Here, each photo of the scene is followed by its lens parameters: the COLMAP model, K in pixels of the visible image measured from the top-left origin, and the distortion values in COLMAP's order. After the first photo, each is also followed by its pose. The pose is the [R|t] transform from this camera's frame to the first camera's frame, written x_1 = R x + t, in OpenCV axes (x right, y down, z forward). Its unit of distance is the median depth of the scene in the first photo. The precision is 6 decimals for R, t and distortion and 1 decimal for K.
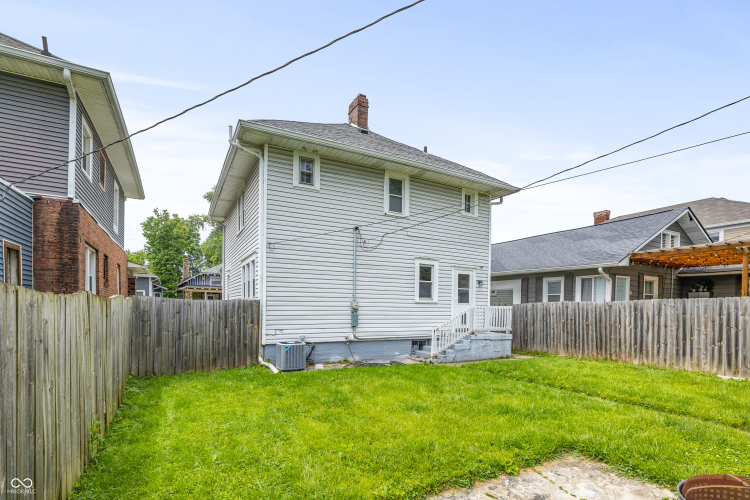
lens RADIAL K [[363.5, 0, 373.5], [0, 363.5, 250.1], [0, 0, 1]] dist [0.000329, -0.000126]
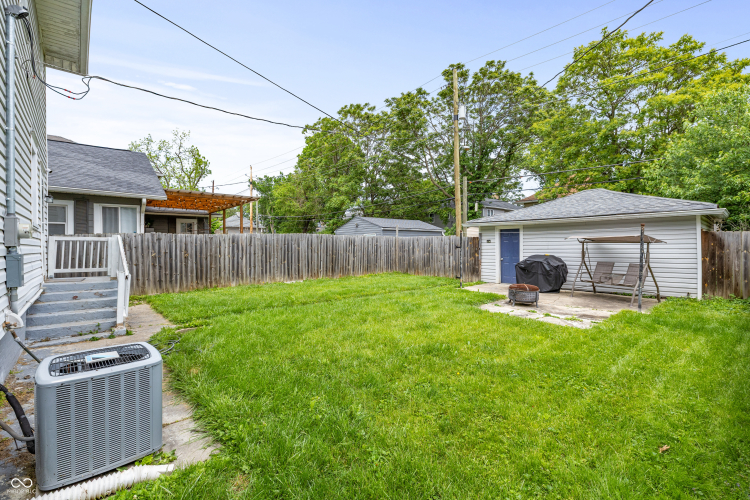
lens RADIAL K [[340.3, 0, 373.9], [0, 340.3, 241.6], [0, 0, 1]] dist [-0.000801, 0.000034]
pose [[-0.214546, 0.001841, 0.976712, -0.396084], [-0.143777, 0.989045, -0.033447, 0.116307], [-0.966074, -0.147605, -0.211931, 0.679194]]
